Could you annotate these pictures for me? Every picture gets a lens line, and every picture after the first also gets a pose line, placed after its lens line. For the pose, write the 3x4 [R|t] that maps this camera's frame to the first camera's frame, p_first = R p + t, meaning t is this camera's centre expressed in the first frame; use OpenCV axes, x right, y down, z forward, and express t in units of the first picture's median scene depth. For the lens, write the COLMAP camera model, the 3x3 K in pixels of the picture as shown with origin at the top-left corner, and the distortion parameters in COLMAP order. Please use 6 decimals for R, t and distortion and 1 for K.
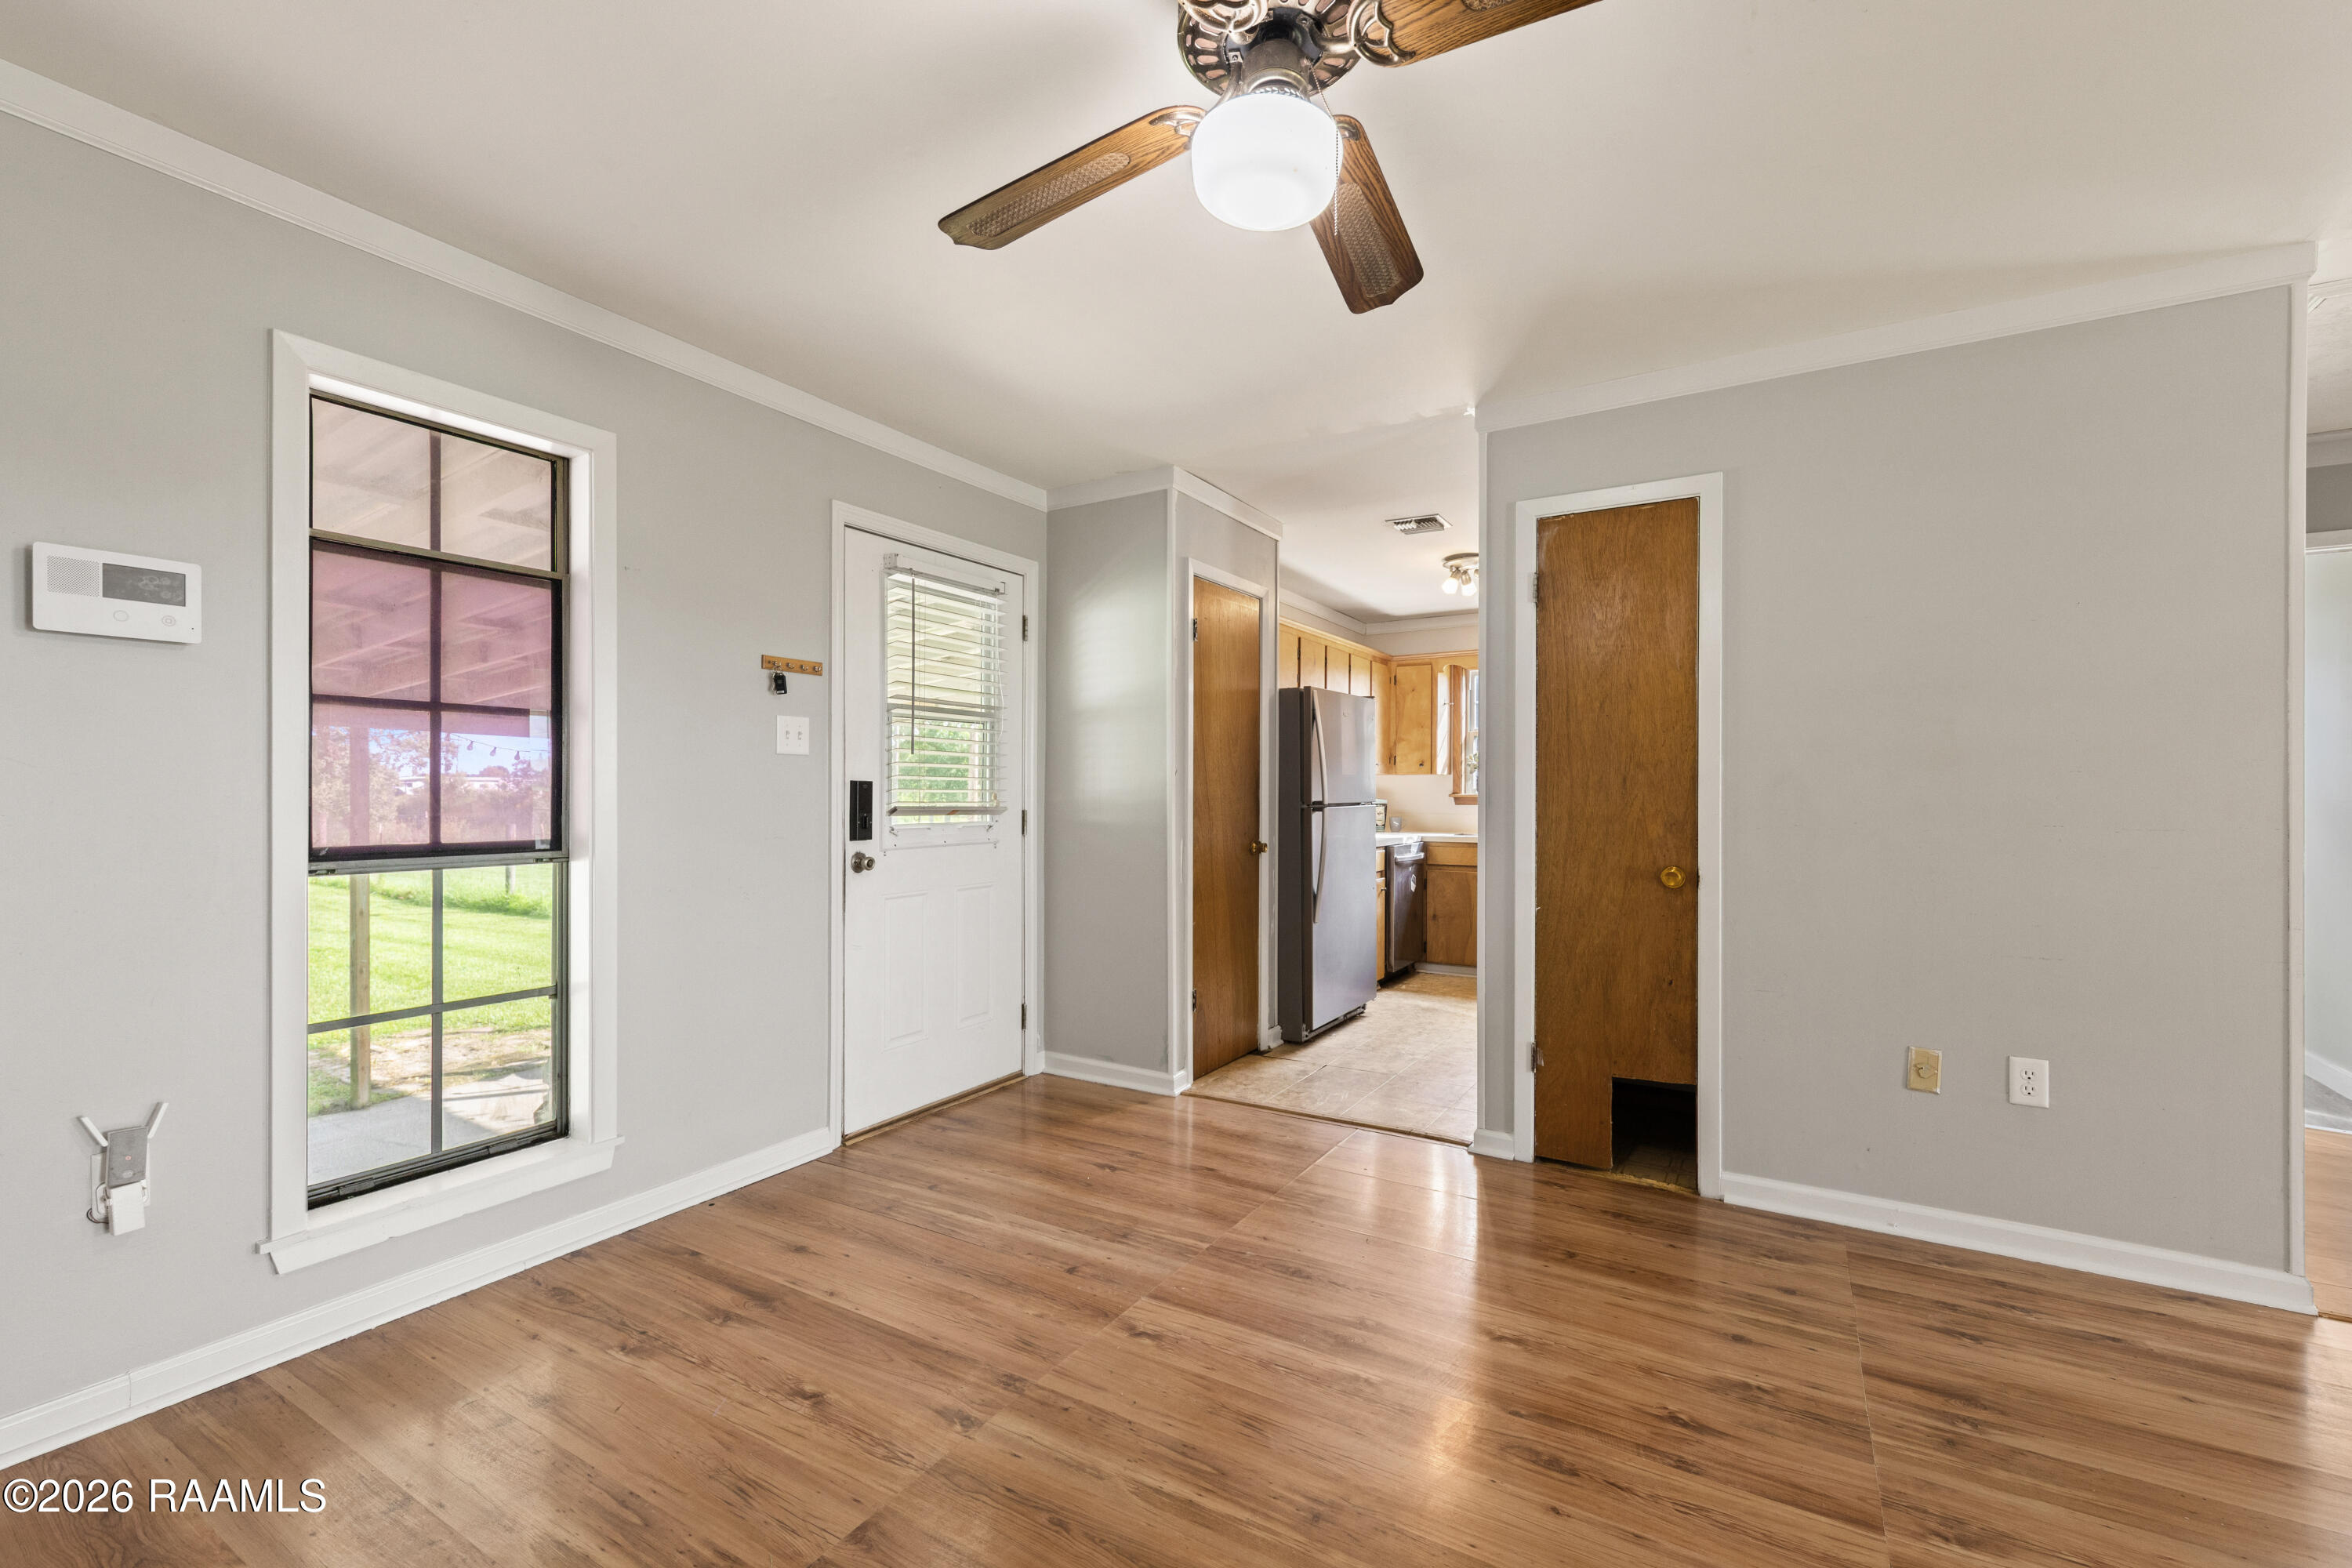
lens RADIAL K [[979.8, 0, 1168.1], [0, 979.8, 794.4], [0, 0, 1]] dist [0.001244, 0.000426]
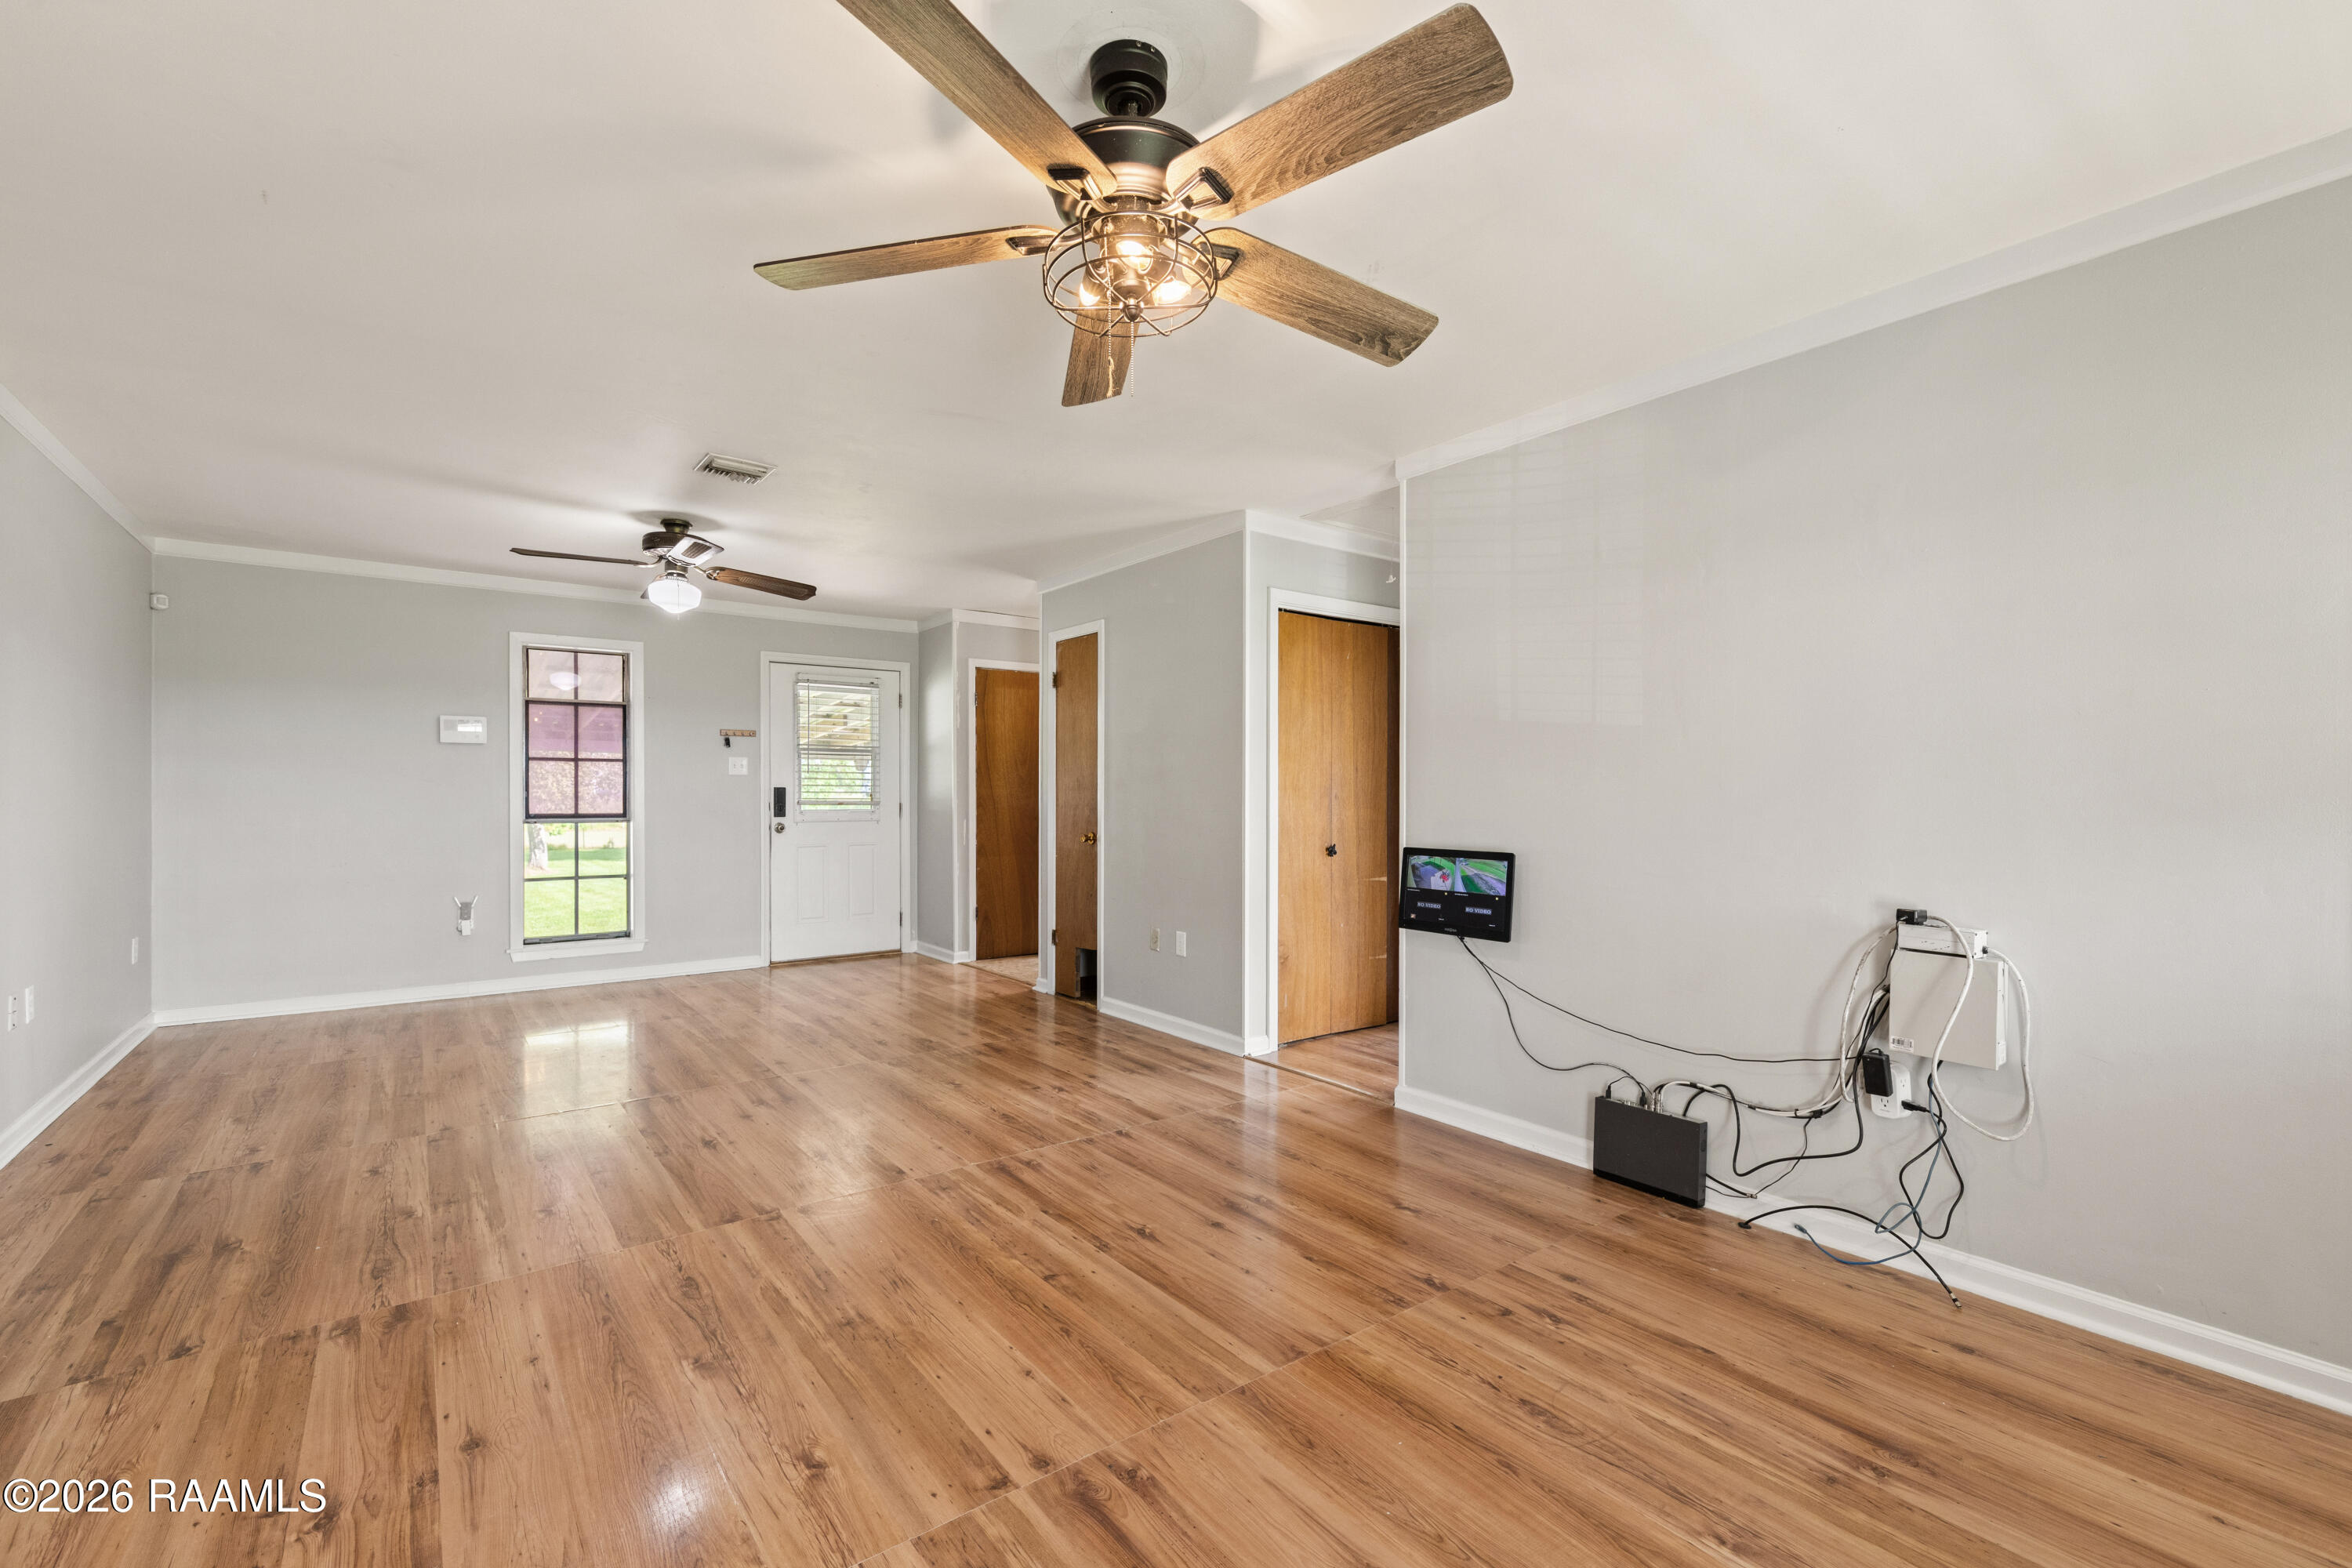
lens RADIAL K [[979.8, 0, 1168.1], [0, 979.8, 794.4], [0, 0, 1]] dist [0.001244, 0.000426]
pose [[0.931010, -0.001747, -0.364990, 1.158731], [0.001278, 0.999998, -0.001527, 0.004675], [0.364992, 0.000955, 0.931010, -0.583146]]
